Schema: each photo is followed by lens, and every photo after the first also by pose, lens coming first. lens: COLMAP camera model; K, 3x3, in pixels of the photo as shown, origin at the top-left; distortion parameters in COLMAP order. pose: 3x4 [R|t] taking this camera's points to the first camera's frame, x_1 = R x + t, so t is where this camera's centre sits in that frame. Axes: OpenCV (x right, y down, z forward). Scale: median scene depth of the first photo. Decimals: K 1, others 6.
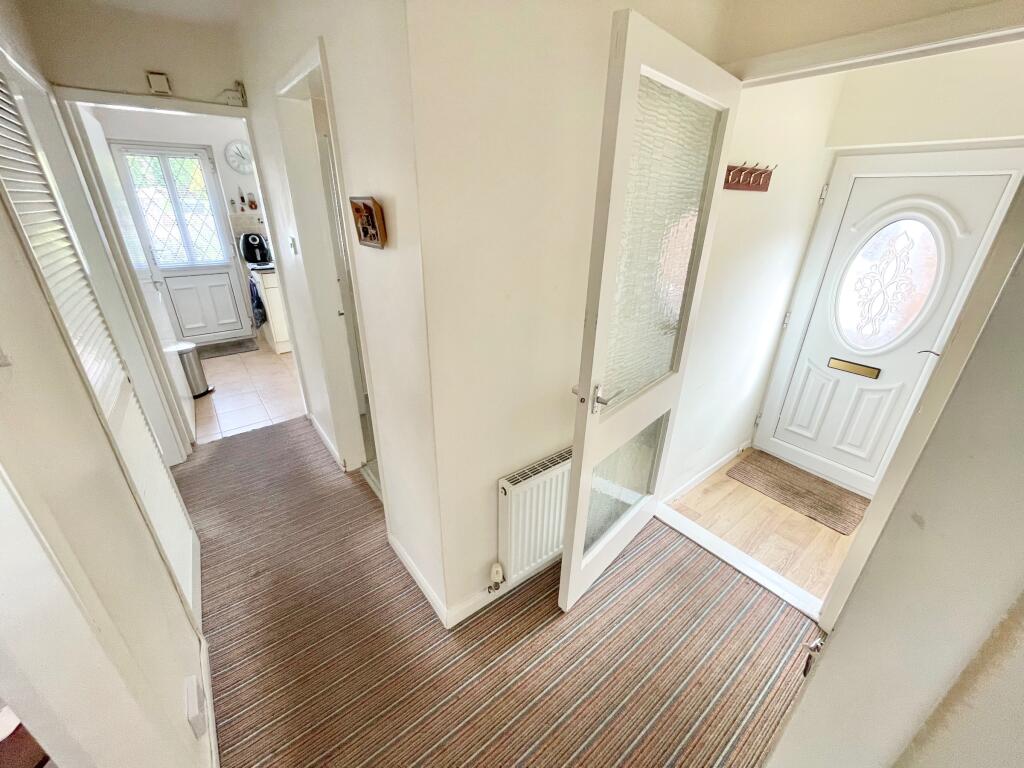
lens RADIAL K [[415.3, 0, 509.6], [0, 415.3, 385.9], [0, 0, 1]] dist [-0.005117, -0.000266]
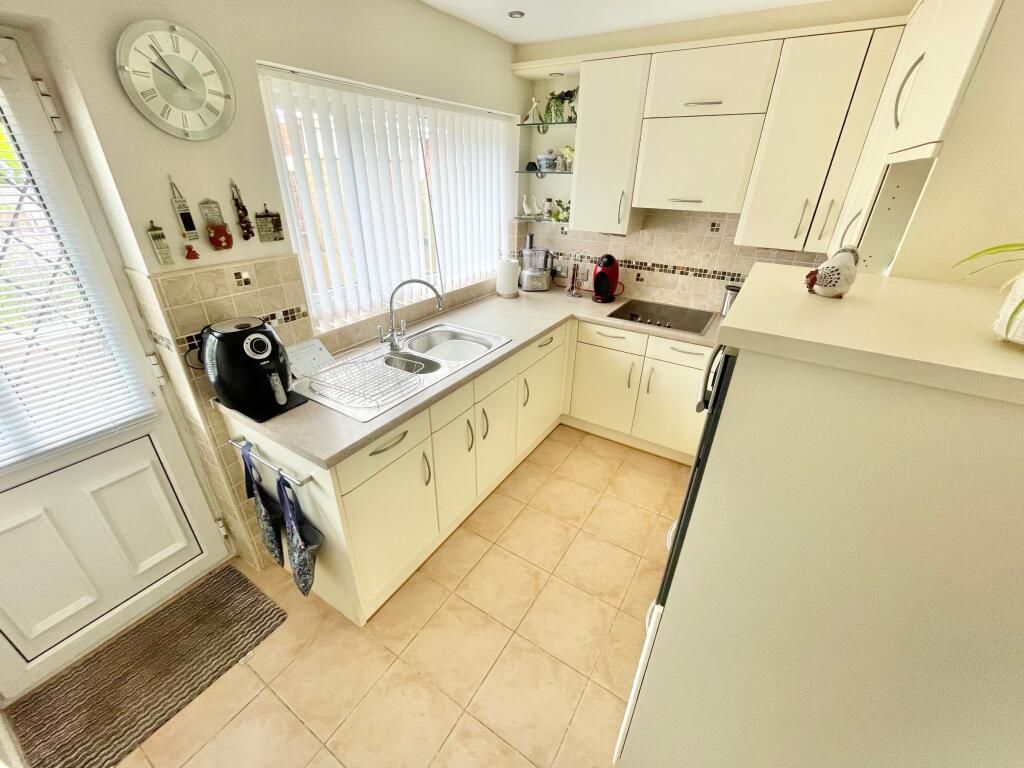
lens RADIAL K [[415.3, 0, 512.1], [0, 415.3, 382.6], [0, 0, 1]] dist [-0.005117, -0.000266]
pose [[0.931783, -0.153889, 0.328782, -0.536331], [0.136666, 0.987773, 0.075018, -0.318814], [-0.336307, -0.024967, 0.941422, 0.616972]]
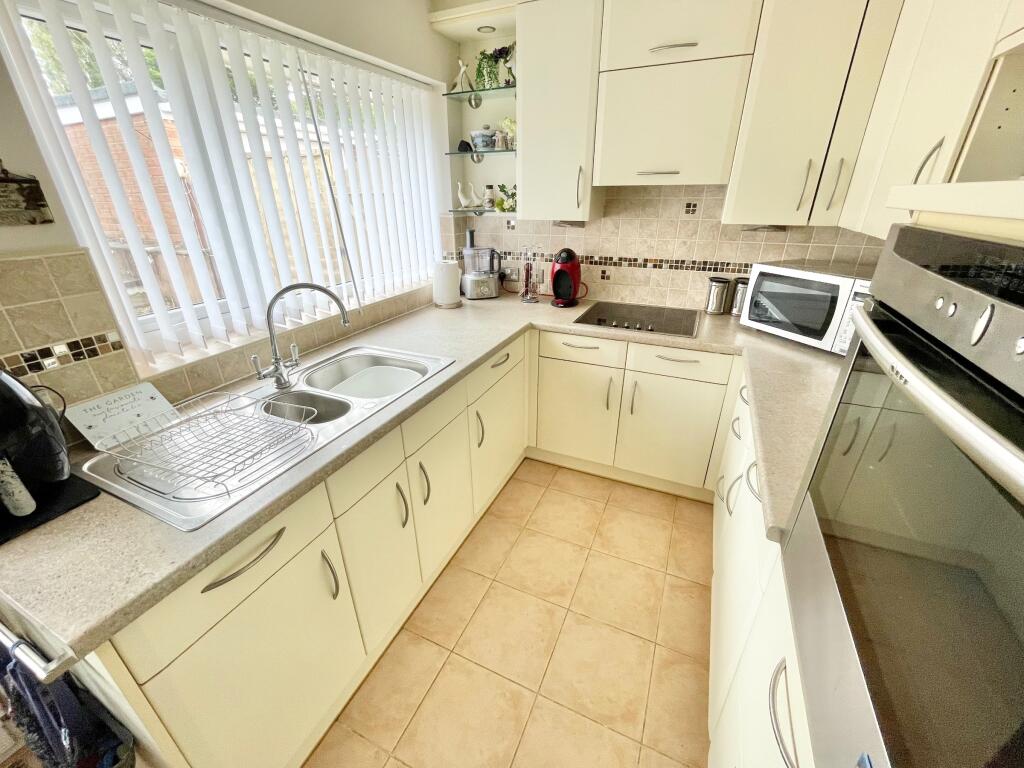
lens RADIAL K [[415.3, 0, 510.3], [0, 415.3, 384.6], [0, 0, 1]] dist [-0.005117, -0.000266]
pose [[0.877125, -0.213786, 0.430055, -0.485800], [0.209354, 0.976104, 0.058242, -0.322682], [-0.432229, 0.038948, 0.900922, 0.732956]]
